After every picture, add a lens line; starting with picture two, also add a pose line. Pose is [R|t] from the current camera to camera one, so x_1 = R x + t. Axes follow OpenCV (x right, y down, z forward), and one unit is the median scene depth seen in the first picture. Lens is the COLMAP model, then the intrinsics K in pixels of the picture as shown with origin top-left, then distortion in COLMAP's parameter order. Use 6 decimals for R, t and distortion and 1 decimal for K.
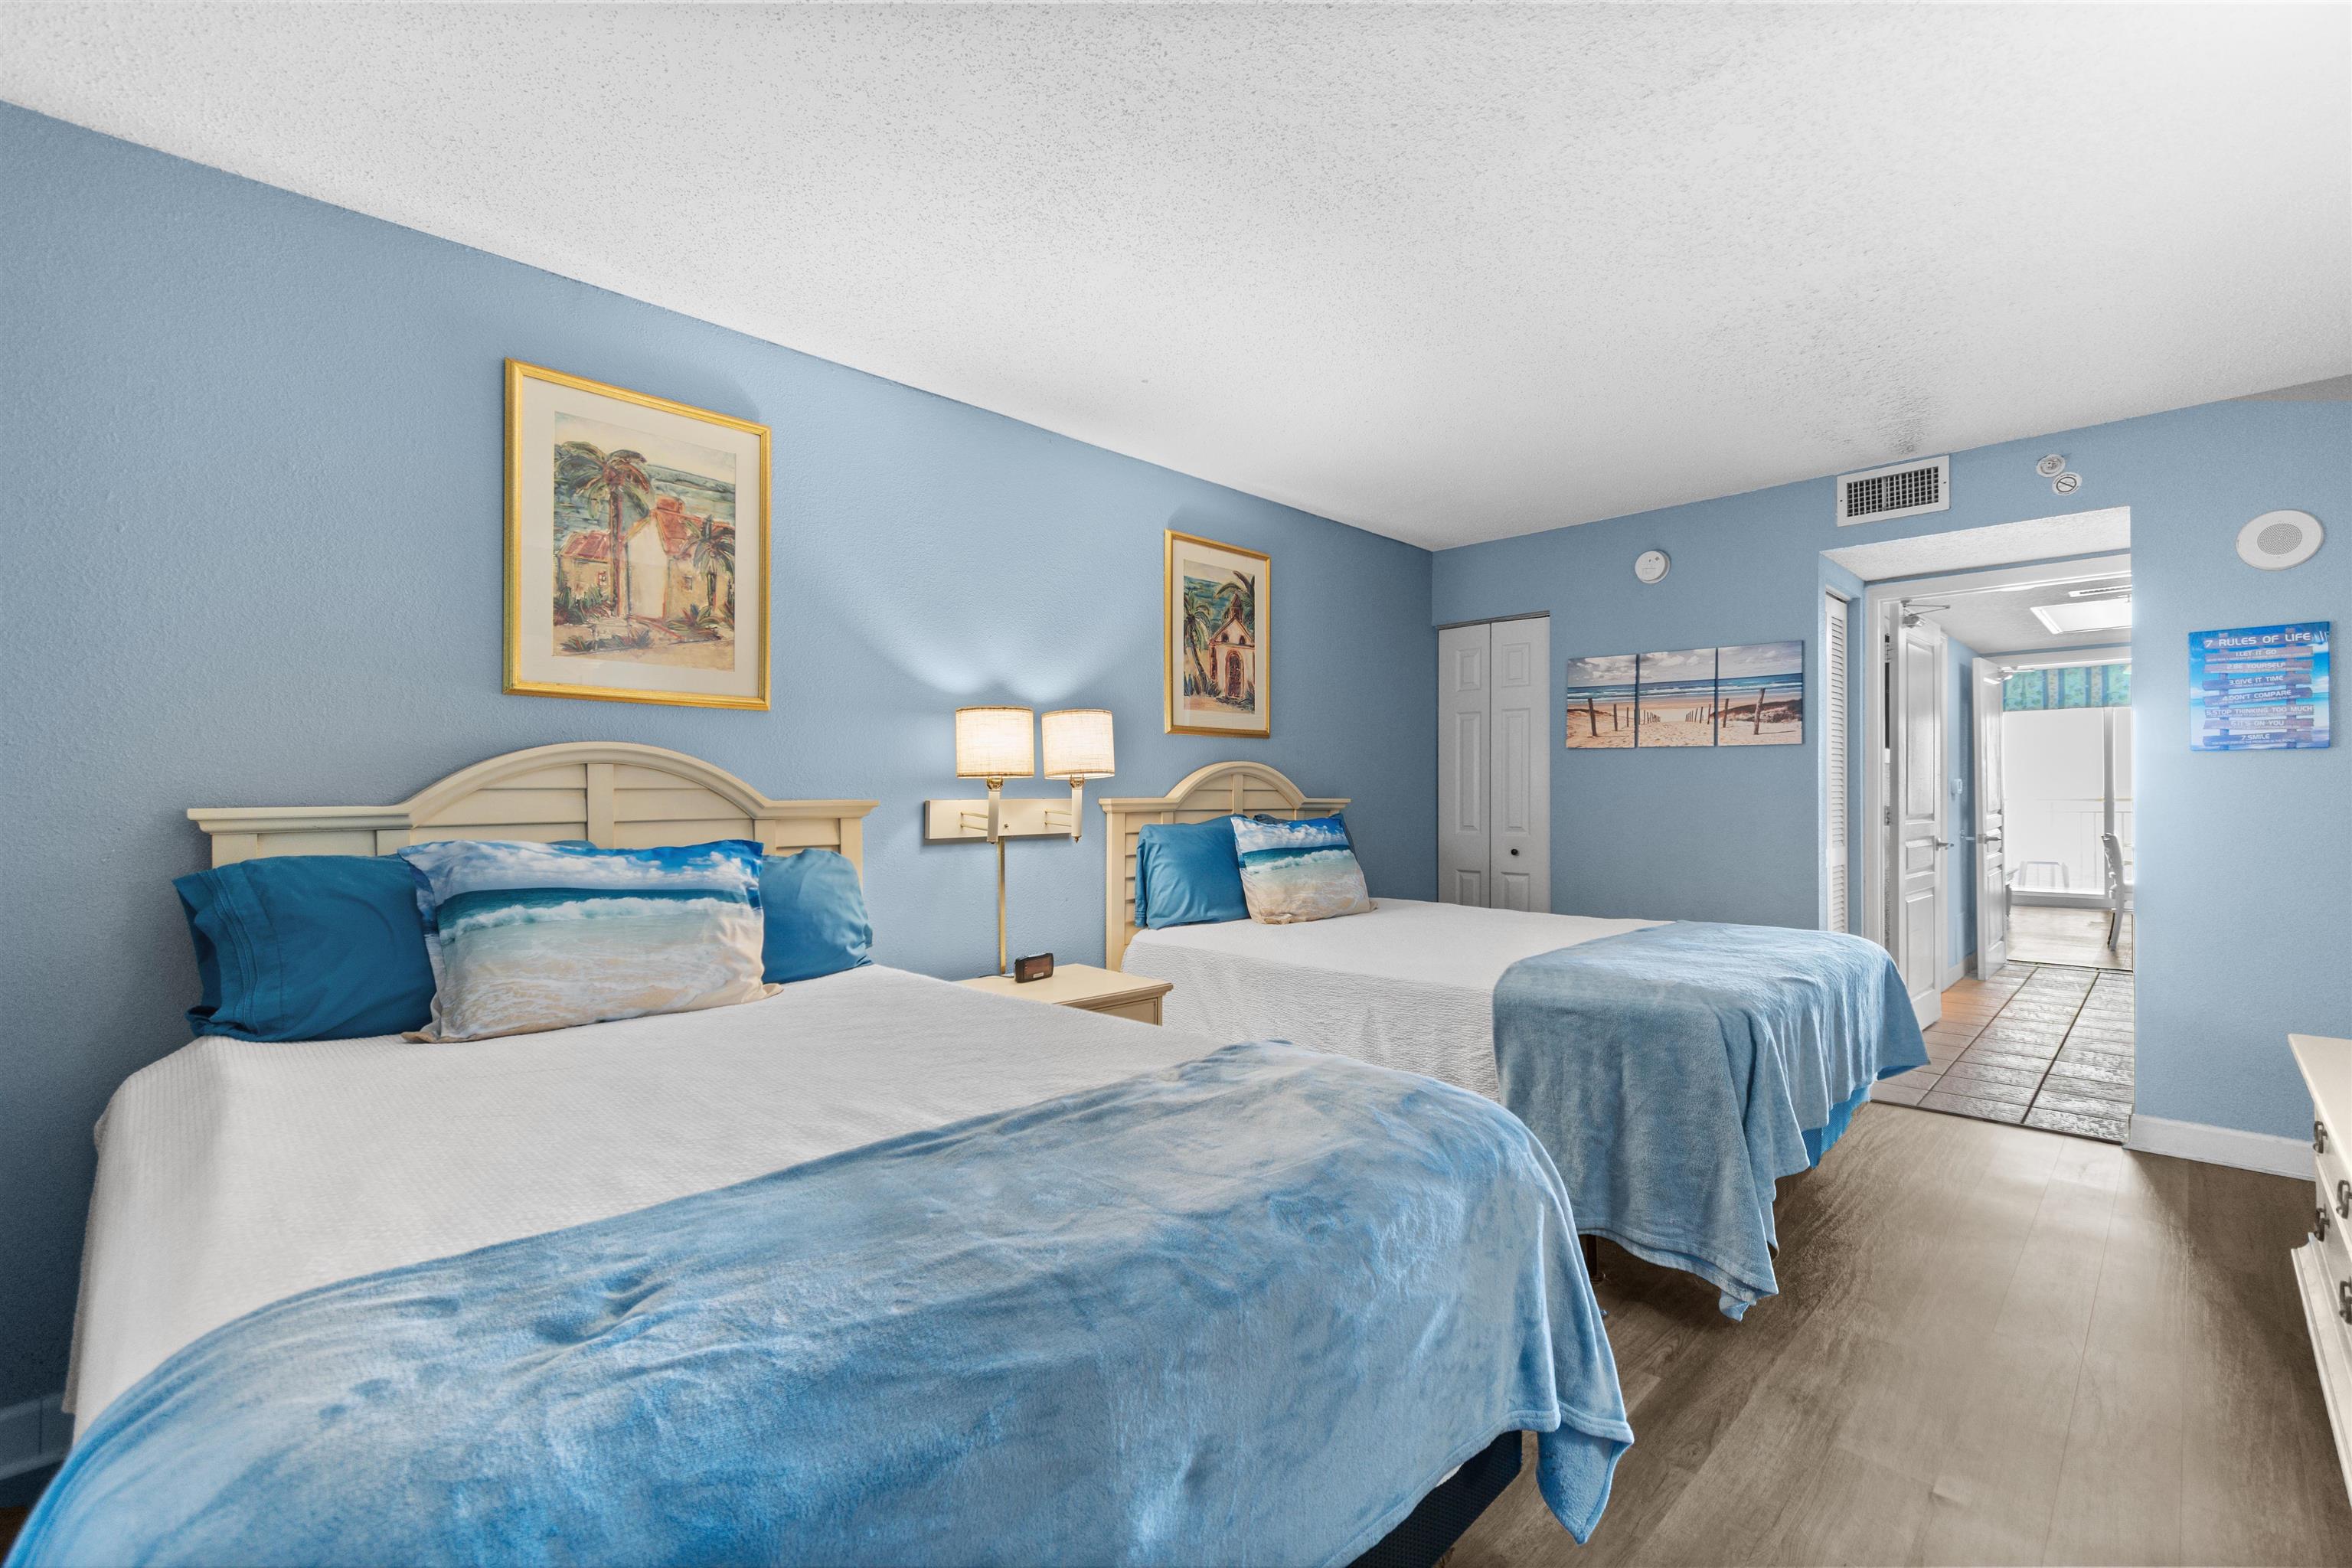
lens RADIAL K [[1028.3, 0, 1184.0], [0, 1028.3, 791.9], [0, 0, 1]] dist [0.010868, -0.004822]
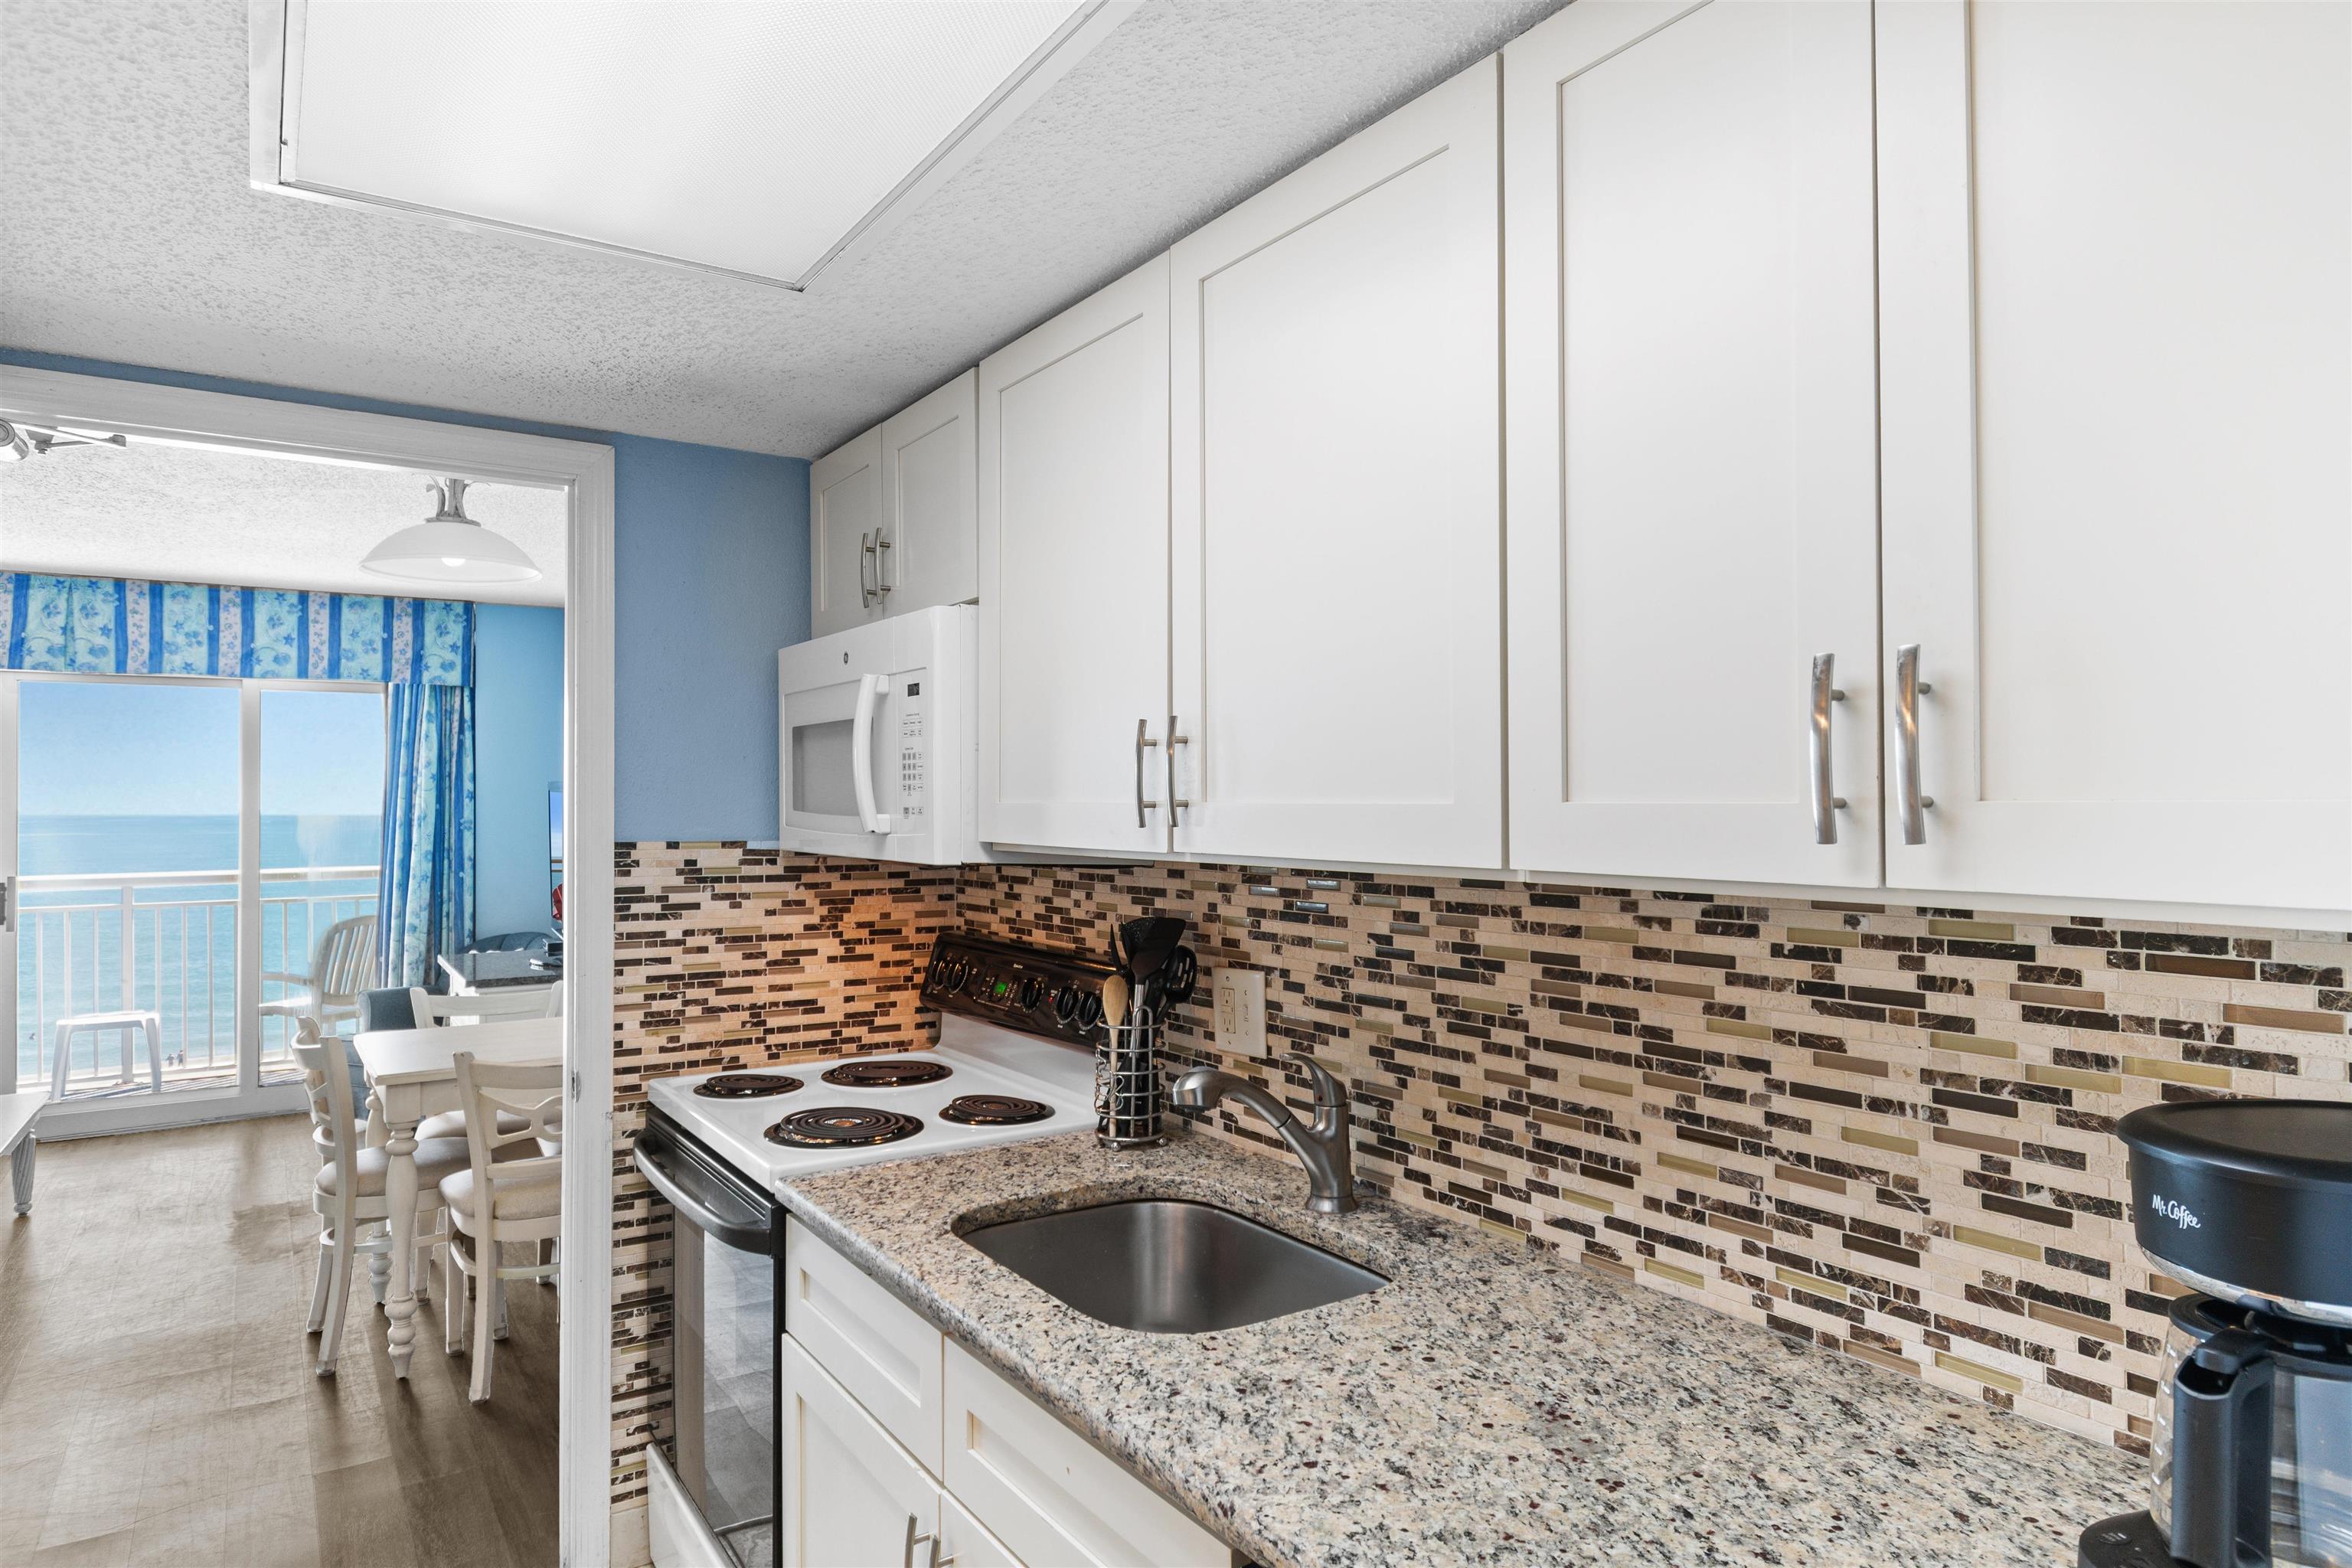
lens RADIAL K [[1364.5, 0, 1179.0], [0, 1364.5, 790.4], [0, 0, 1]] dist [0.003392, -0.002472]
pose [[0.202966, 0.009656, 0.979138, 0.926210], [0.000629, 0.999950, -0.009991, -0.063043], [-0.979186, 0.002644, 0.202950, 1.144106]]
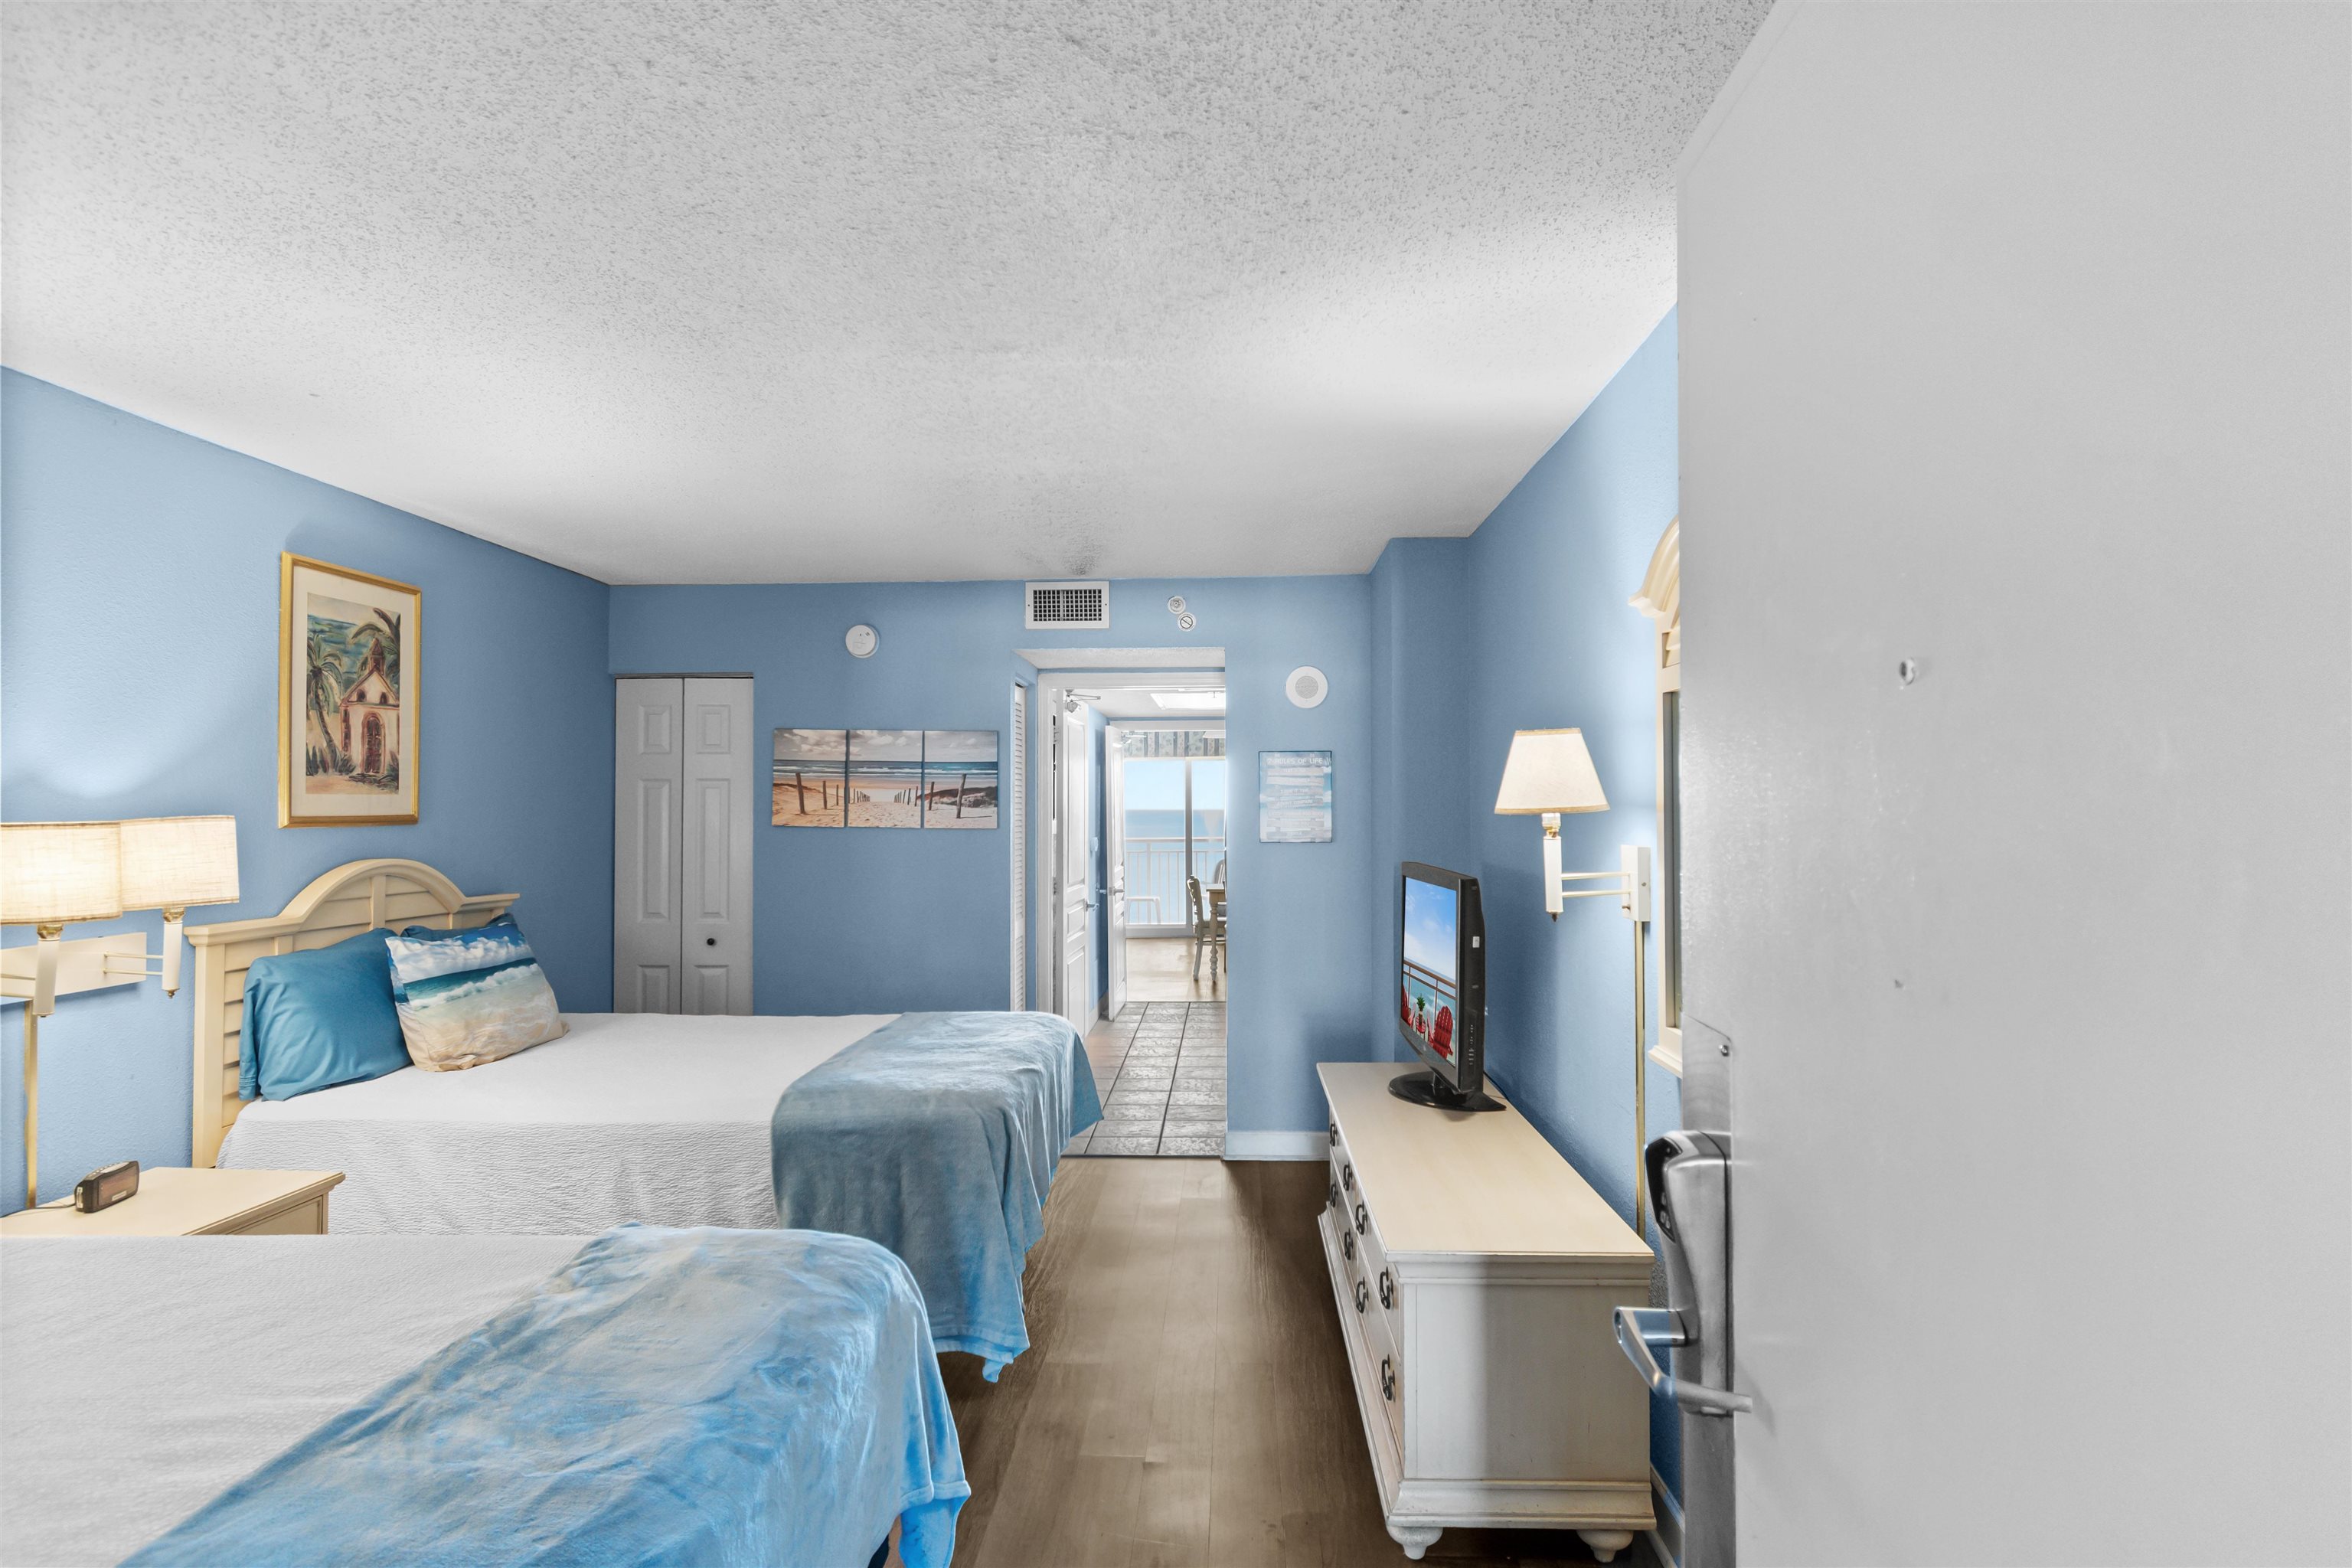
lens RADIAL K [[1323.2, 0, 1176.0], [0, 1323.2, 784.0], [0, 0, 1]] dist [0.005010, -0.001137]
pose [[0.743257, 0.008995, 0.668946, -0.185771], [0.000410, 0.999903, -0.013900, -0.079231], [-0.669006, 0.010606, 0.743181, -0.140749]]
